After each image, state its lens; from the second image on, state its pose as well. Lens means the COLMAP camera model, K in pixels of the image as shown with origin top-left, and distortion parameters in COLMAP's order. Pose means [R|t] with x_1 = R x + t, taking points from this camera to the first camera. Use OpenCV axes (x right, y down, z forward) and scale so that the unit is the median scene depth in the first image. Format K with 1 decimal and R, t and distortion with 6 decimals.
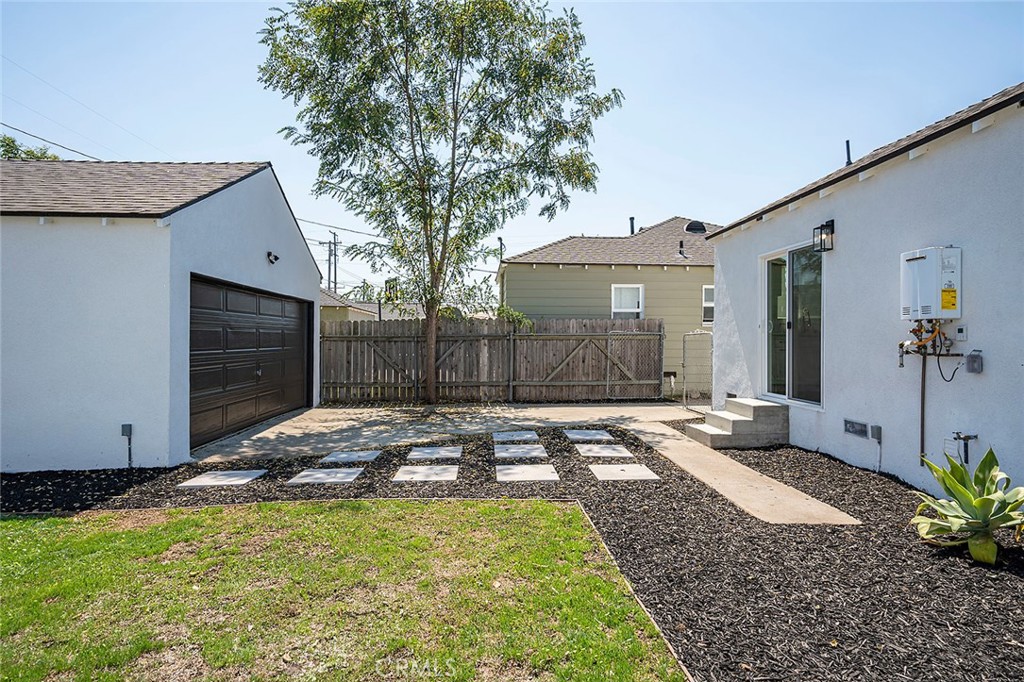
lens RADIAL K [[544.9, 0, 512.0], [0, 544.9, 341.0], [0, 0, 1]] dist [-0.001209, -0.000607]
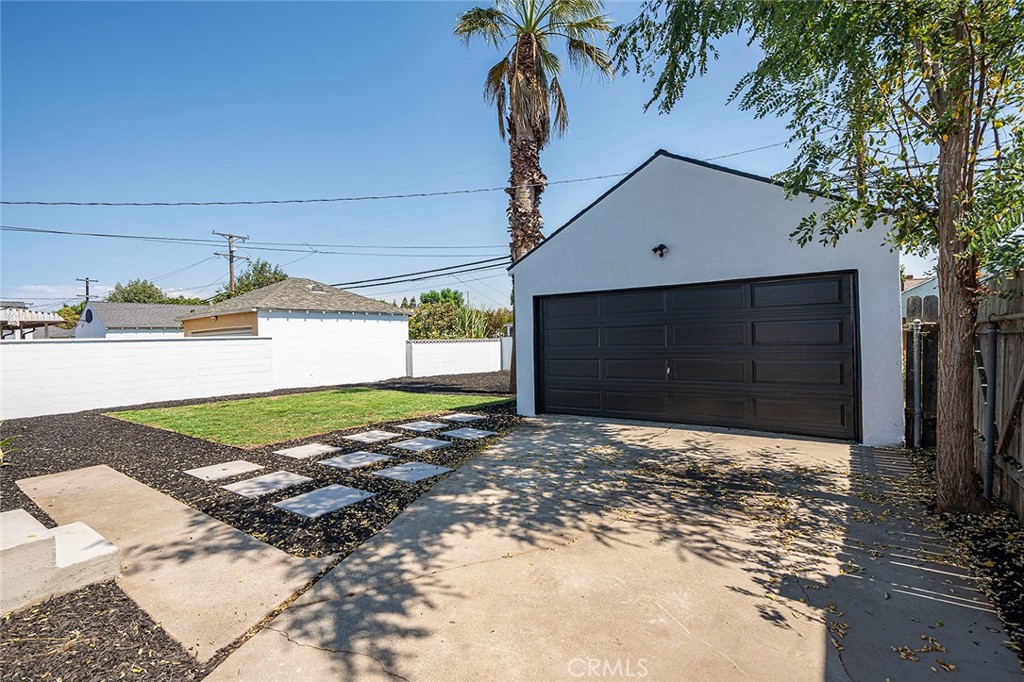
lens RADIAL K [[474.7, 0, 512.0], [0, 474.7, 341.0], [0, 0, 1]] dist [-0.002947, -0.000901]
pose [[-0.633288, 0.015374, -0.773764, 0.288205], [0.018862, 0.999812, 0.004427, -0.002818], [0.773686, -0.011791, -0.633459, 1.045014]]
